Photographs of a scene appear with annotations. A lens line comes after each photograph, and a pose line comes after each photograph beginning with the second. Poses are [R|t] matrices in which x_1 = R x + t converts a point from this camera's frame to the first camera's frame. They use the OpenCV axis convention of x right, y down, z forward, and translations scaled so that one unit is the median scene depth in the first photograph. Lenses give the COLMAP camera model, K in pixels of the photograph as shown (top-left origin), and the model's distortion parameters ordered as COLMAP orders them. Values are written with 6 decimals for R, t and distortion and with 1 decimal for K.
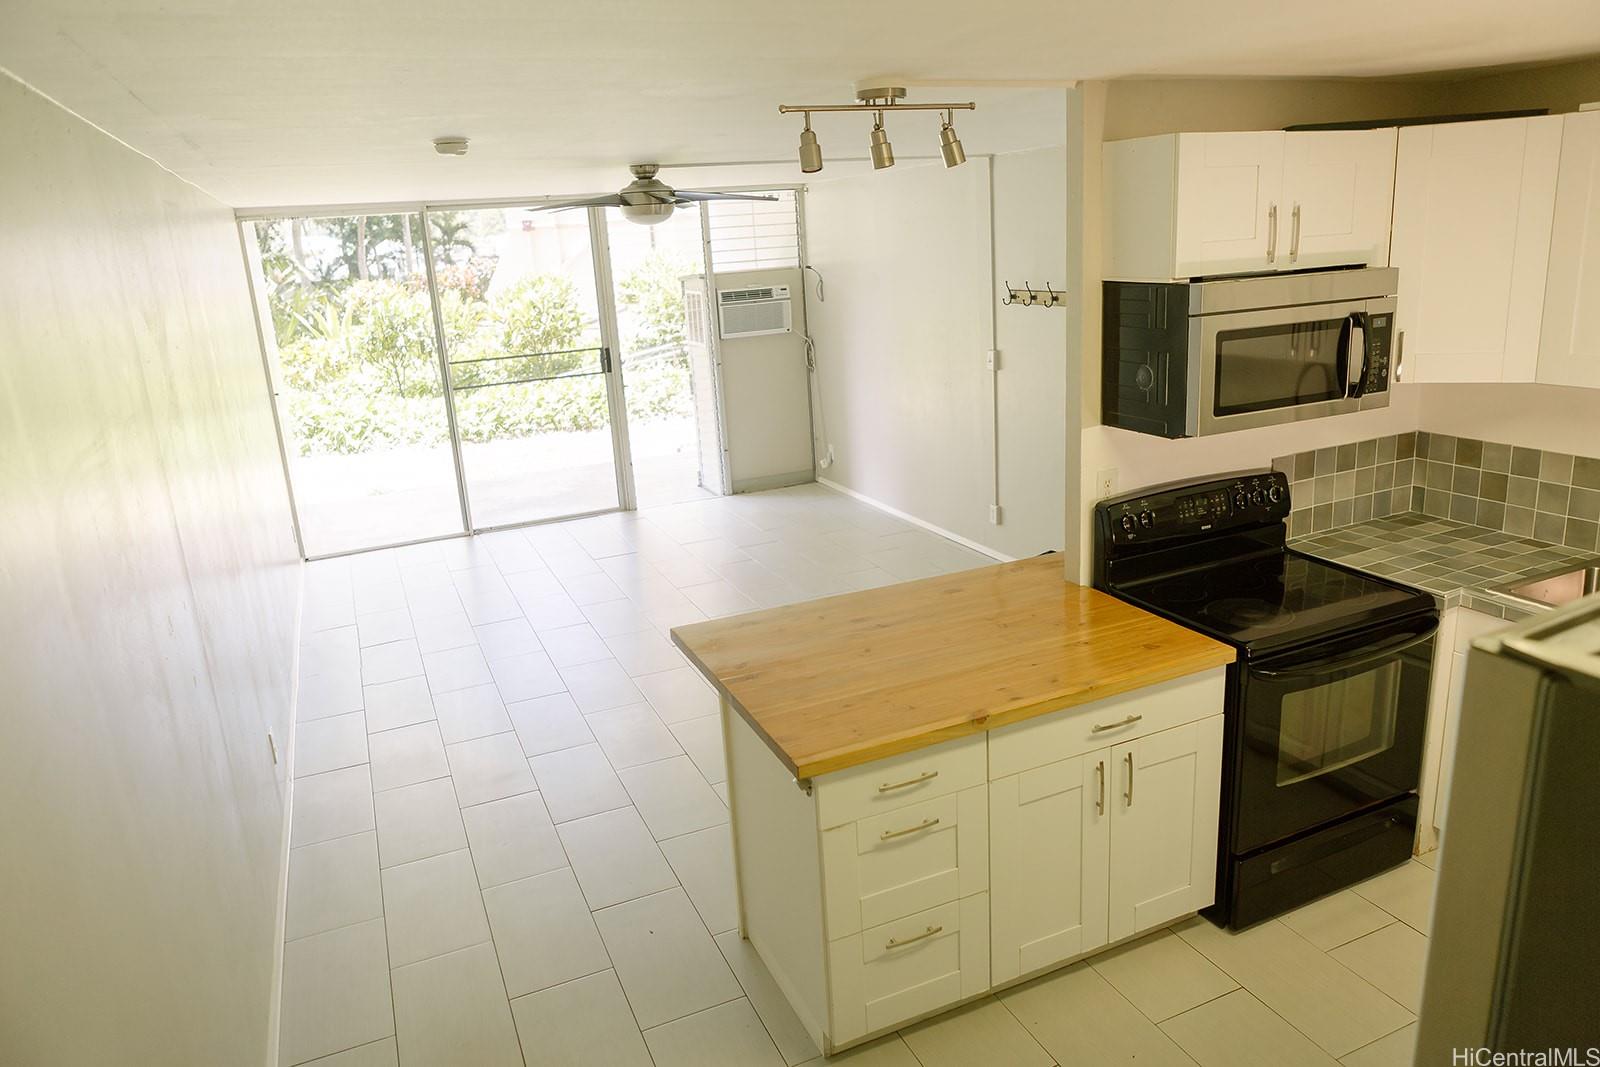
lens RADIAL K [[1095.4, 0, 802.1], [0, 1095.4, 522.4], [0, 0, 1]] dist [-0.025055, 0.004206]
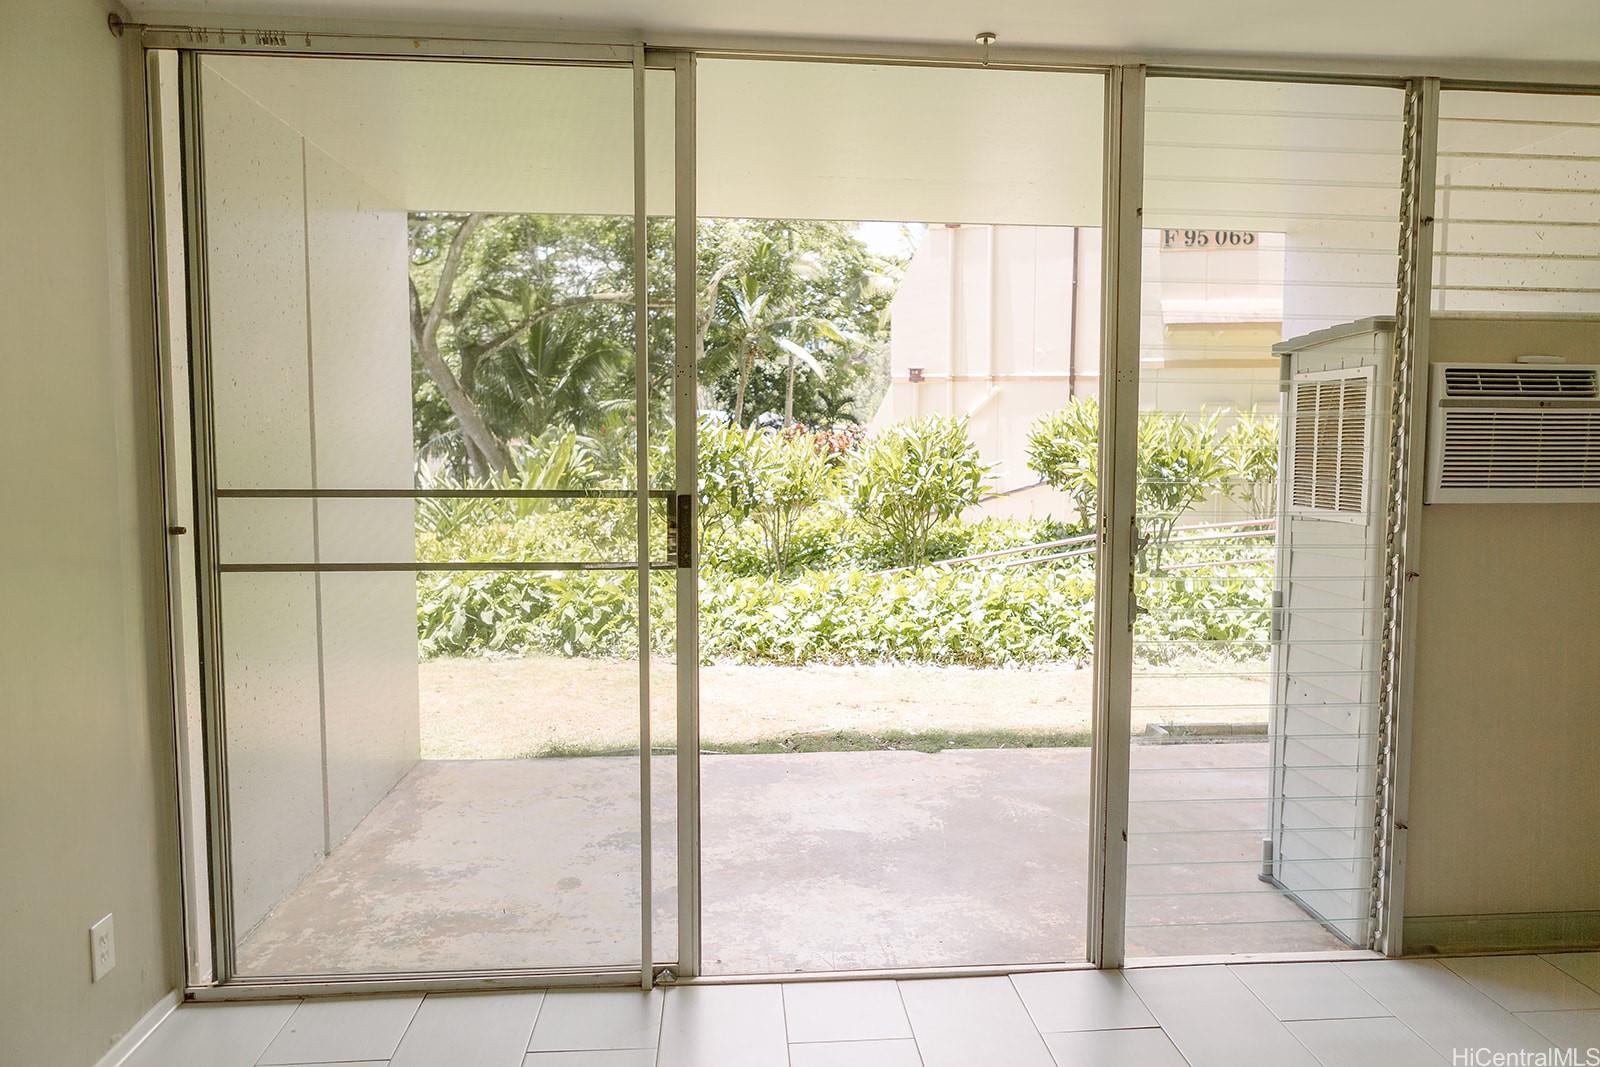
lens RADIAL K [[1095.4, 0, 846.0], [0, 1095.4, 512.0], [0, 0, 1]] dist [-0.025055, 0.004206]
pose [[0.953138, 0.087055, -0.289740, -0.104730], [-0.139908, 0.975979, -0.167005, -0.058255], [0.268242, 0.199716, 0.942422, 0.445307]]
